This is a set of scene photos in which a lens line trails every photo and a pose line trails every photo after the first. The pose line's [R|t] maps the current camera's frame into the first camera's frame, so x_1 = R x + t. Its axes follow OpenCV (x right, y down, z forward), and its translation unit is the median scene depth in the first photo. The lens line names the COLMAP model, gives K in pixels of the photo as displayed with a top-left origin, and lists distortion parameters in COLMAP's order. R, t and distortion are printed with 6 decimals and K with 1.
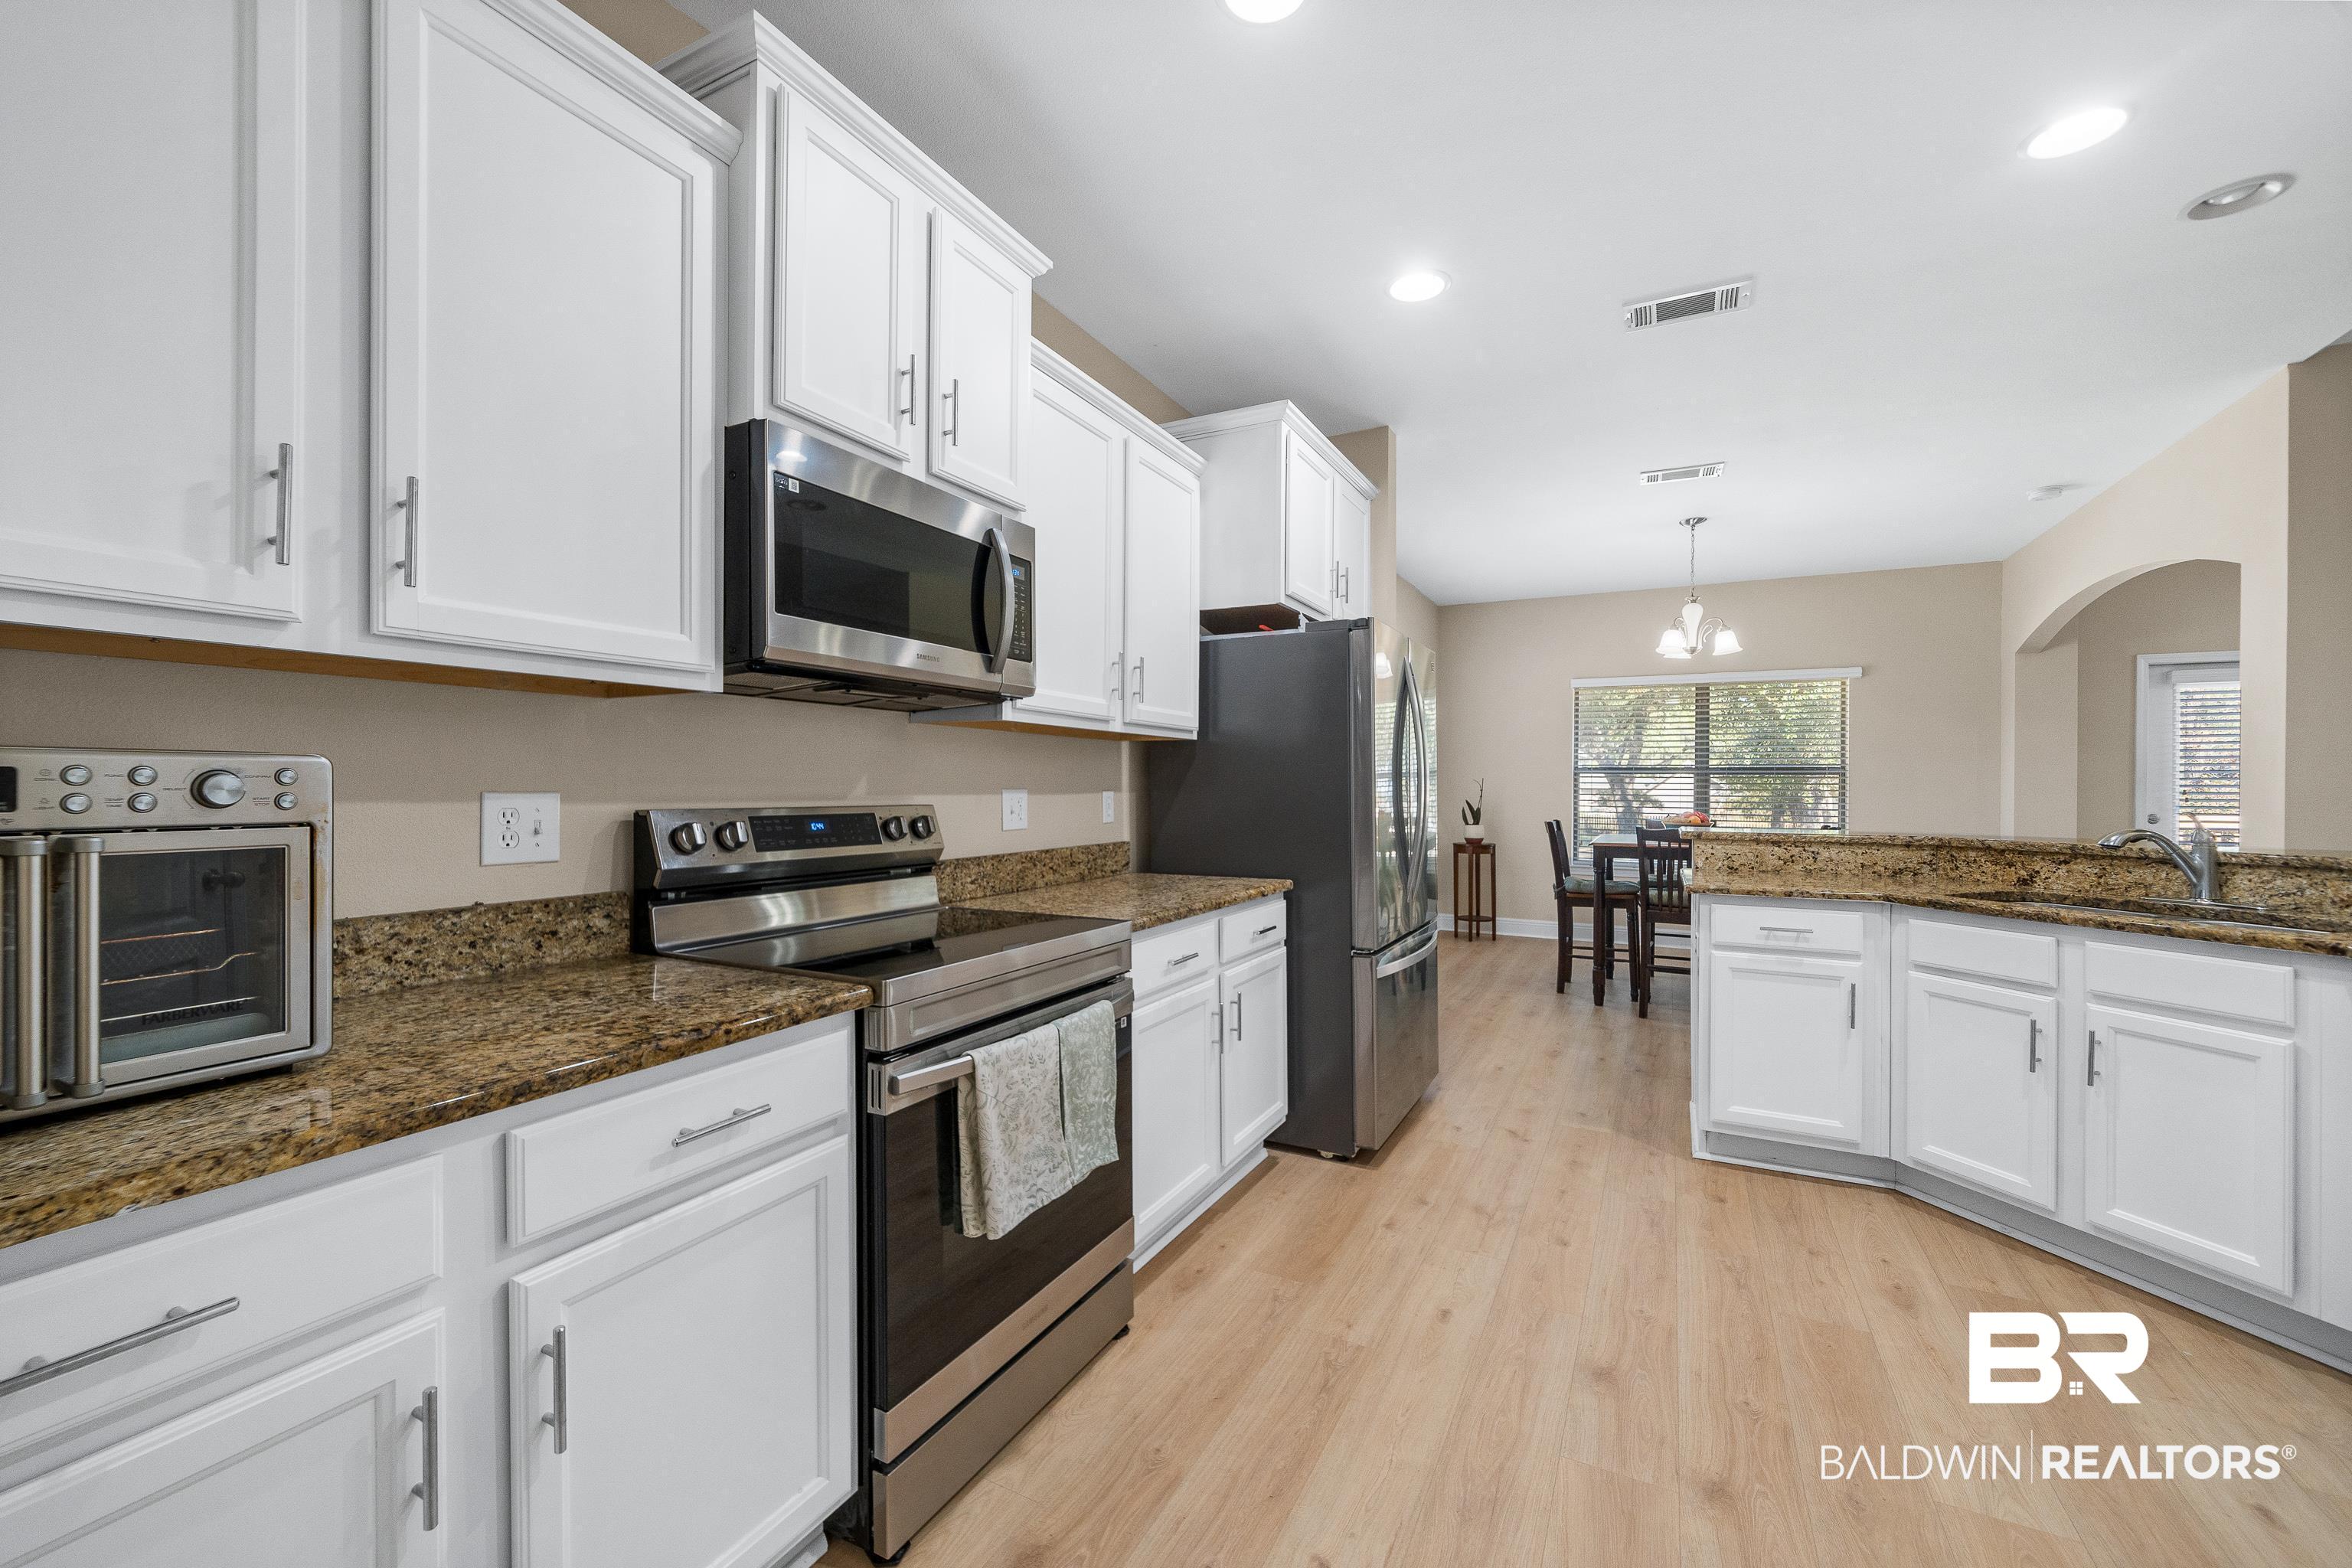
lens RADIAL K [[921.5, 0, 1186.7], [0, 921.5, 782.6], [0, 0, 1]] dist [-0.000235, 0.000031]
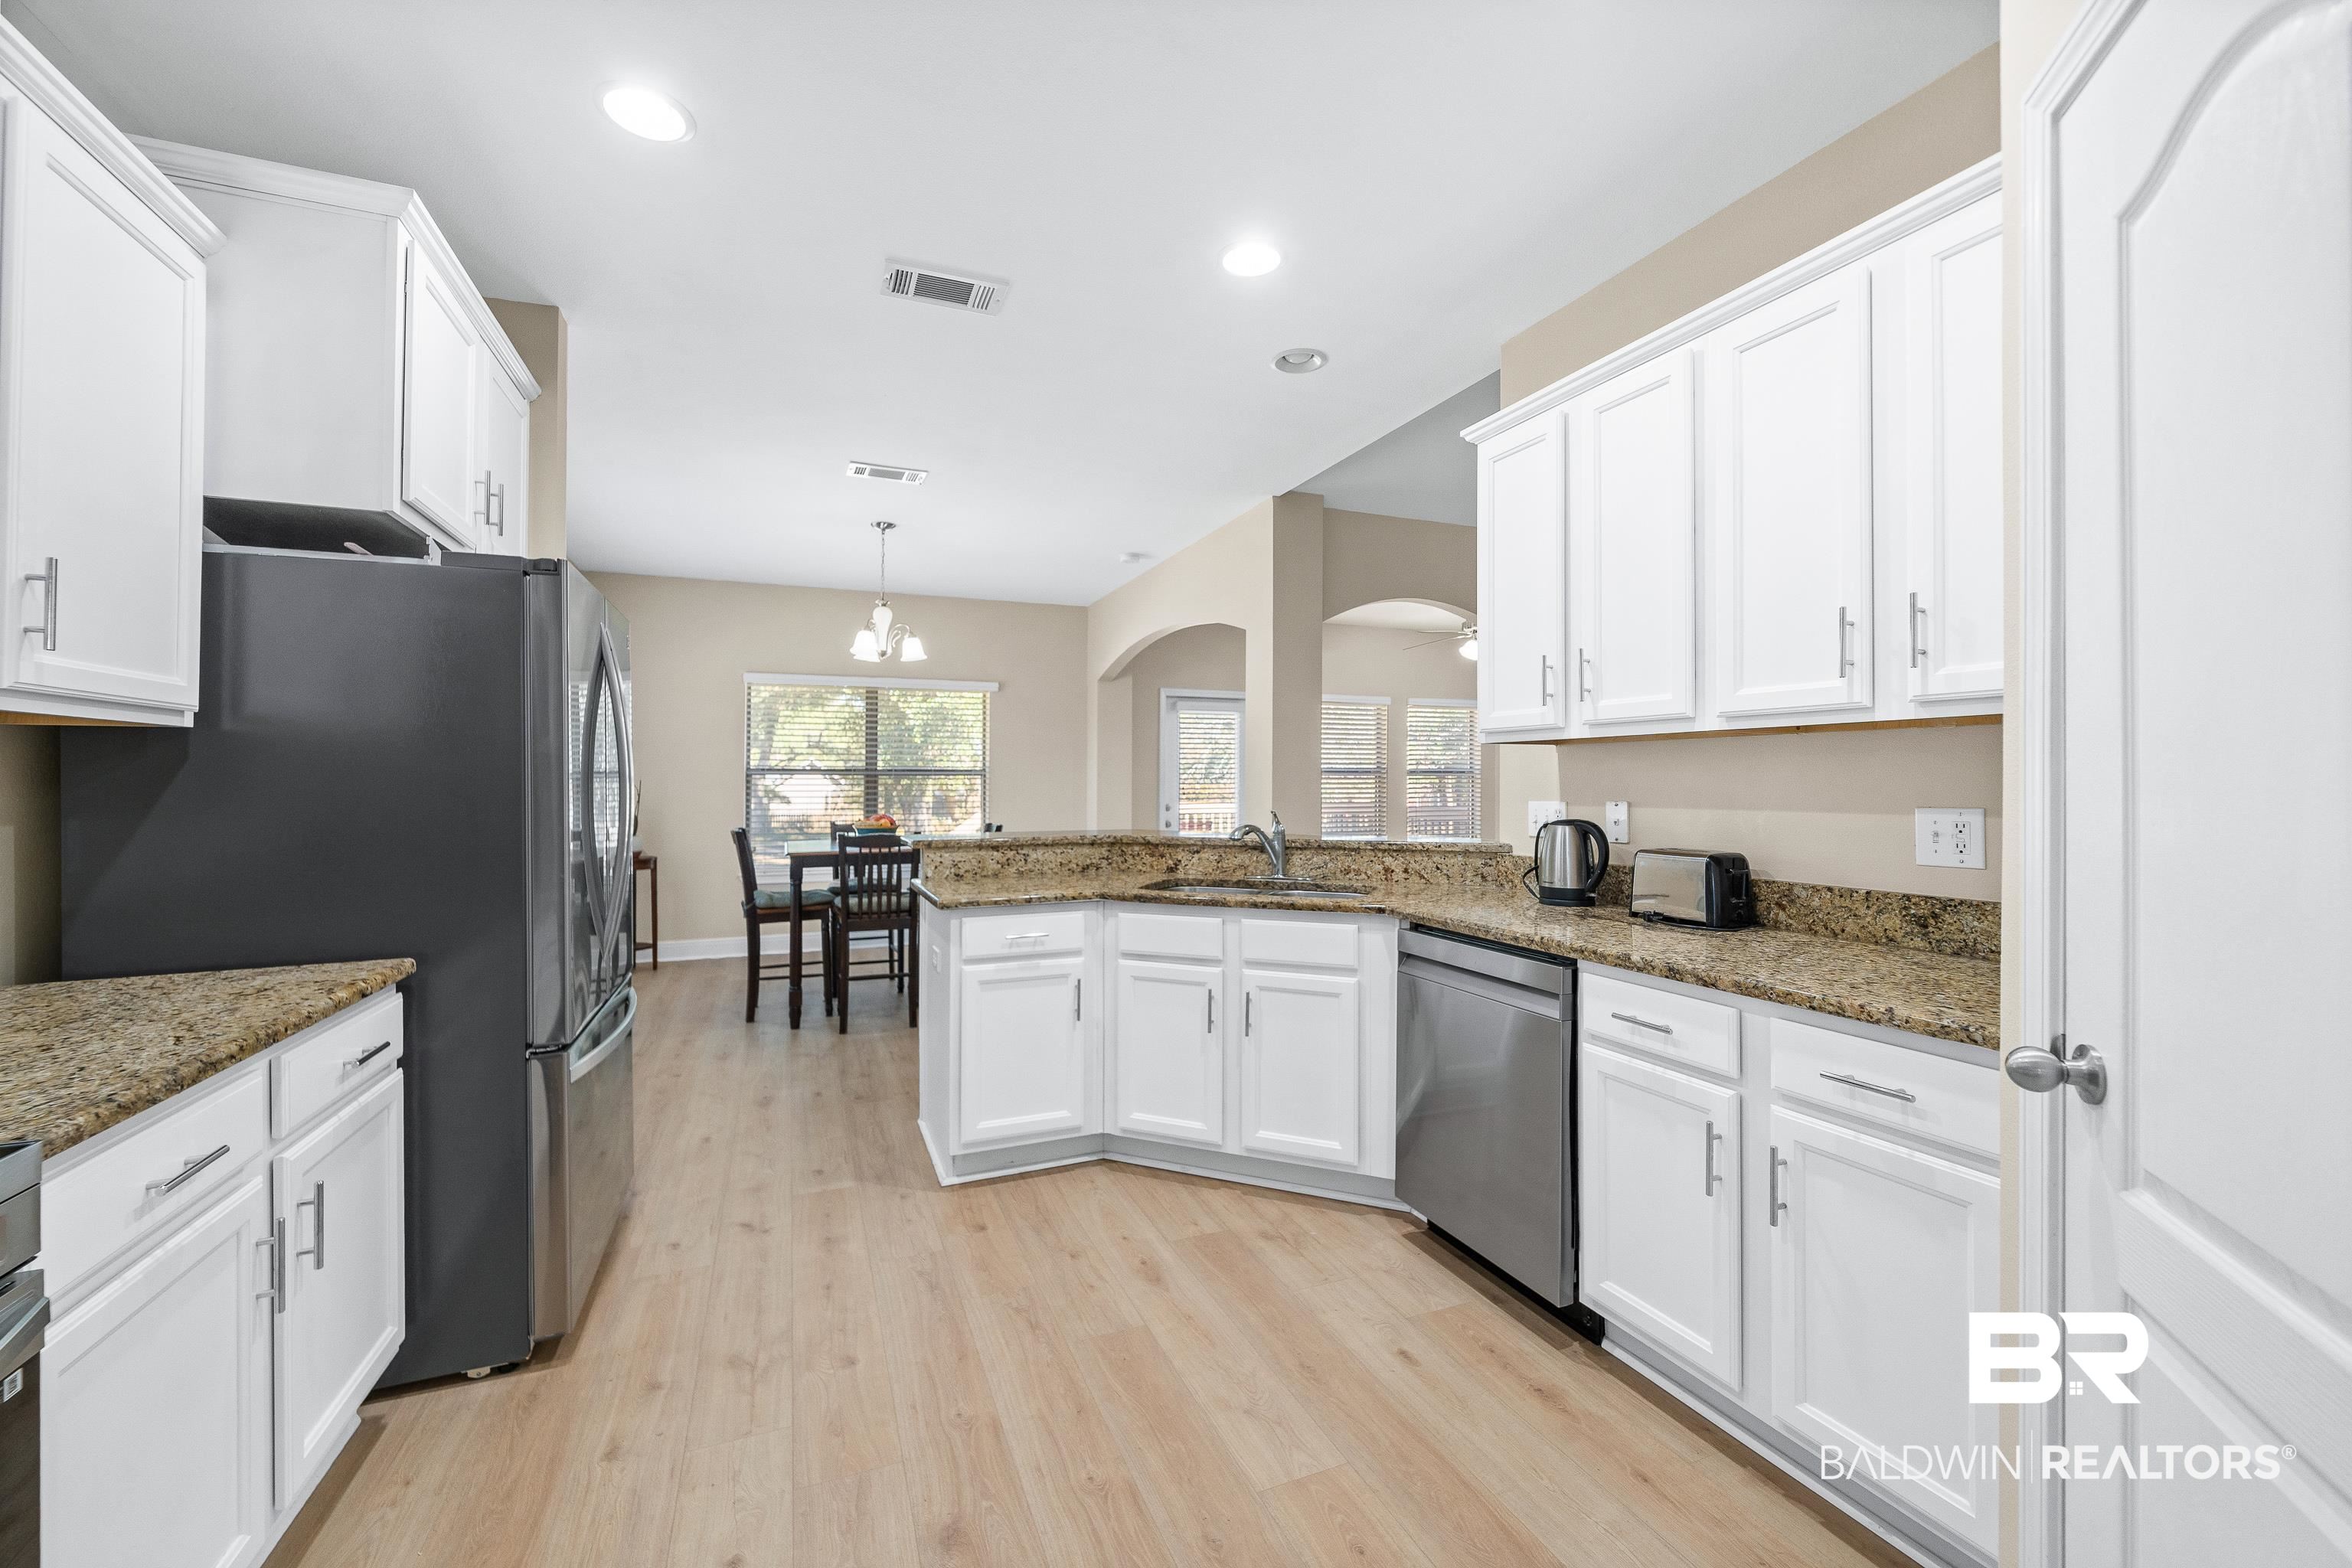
lens RADIAL K [[926.9, 0, 1148.7], [0, 926.9, 767.2], [0, 0, 1]] dist [0.000097, -0.000472]
pose [[0.659515, 0.003975, 0.751681, -0.029731], [0.005474, 0.999934, -0.010091, -0.014535], [-0.751672, 0.010770, 0.659450, 0.206313]]
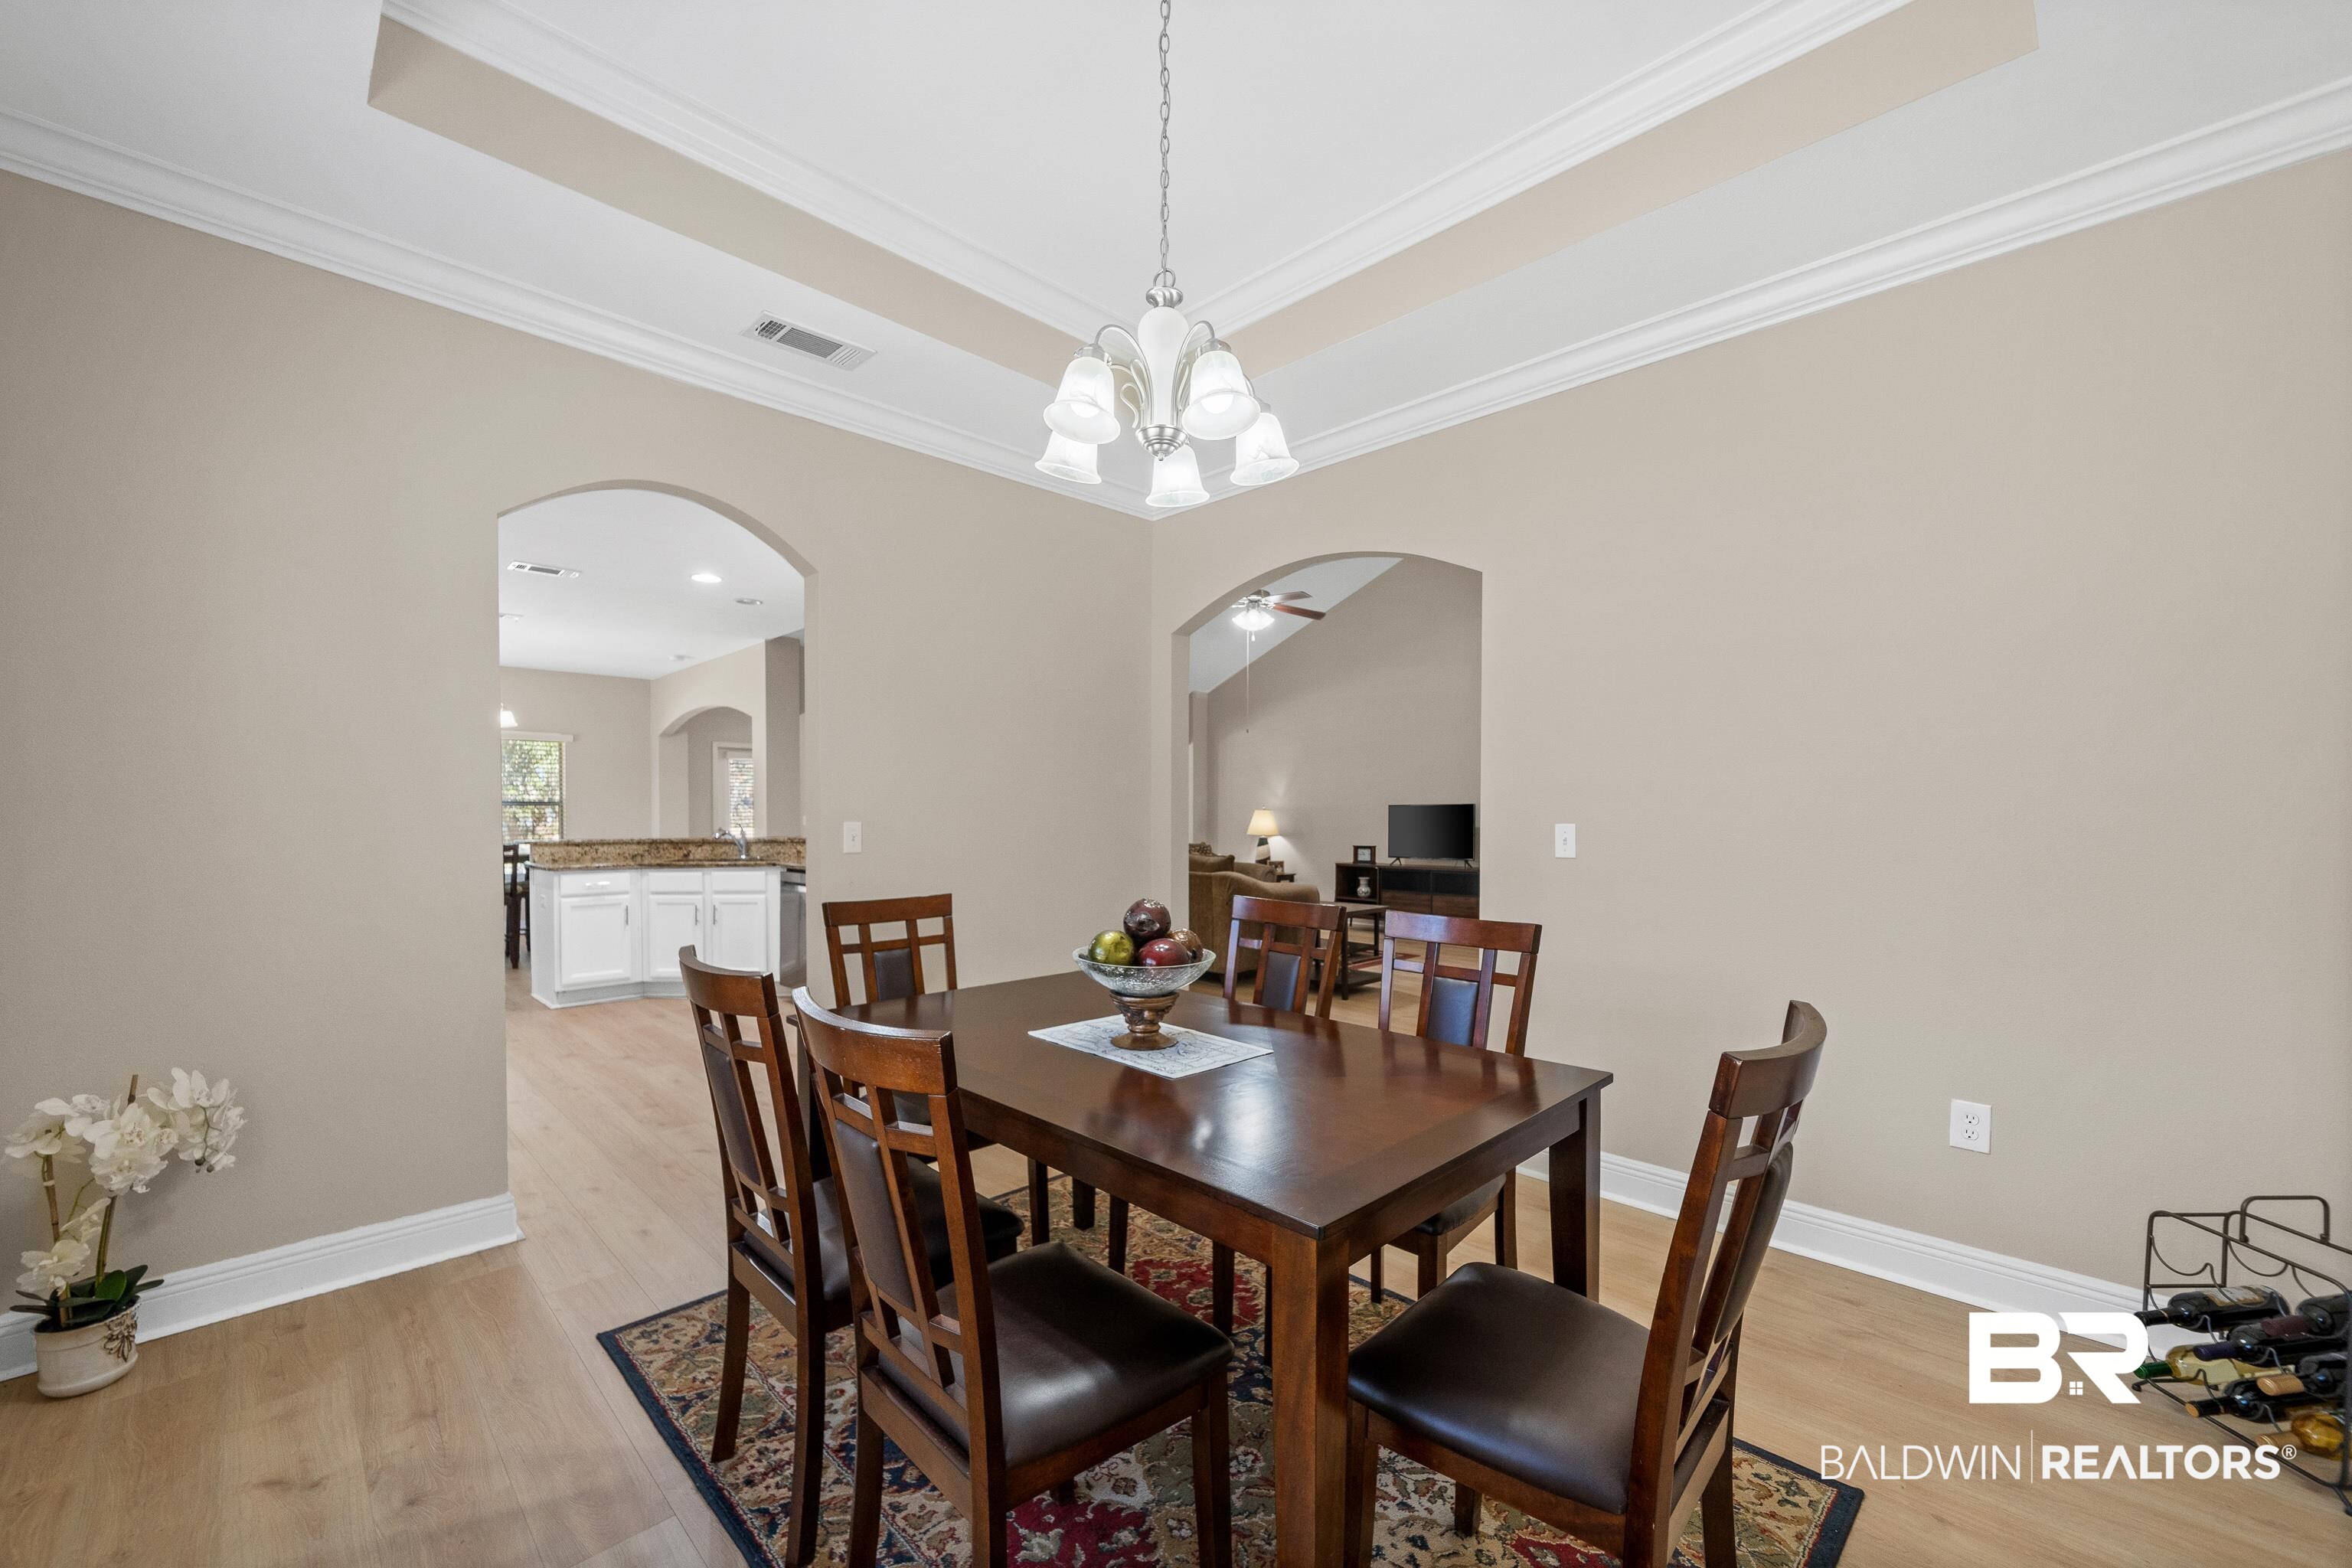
lens RADIAL K [[930.7, 0, 1171.2], [0, 930.7, 810.8], [0, 0, 1]] dist [0.000970, 0.000062]
pose [[0.291662, -0.011507, 0.956452, -0.934954], [0.002764, 0.999934, 0.011188, -0.026418], [-0.956517, -0.000620, 0.291675, -0.817202]]
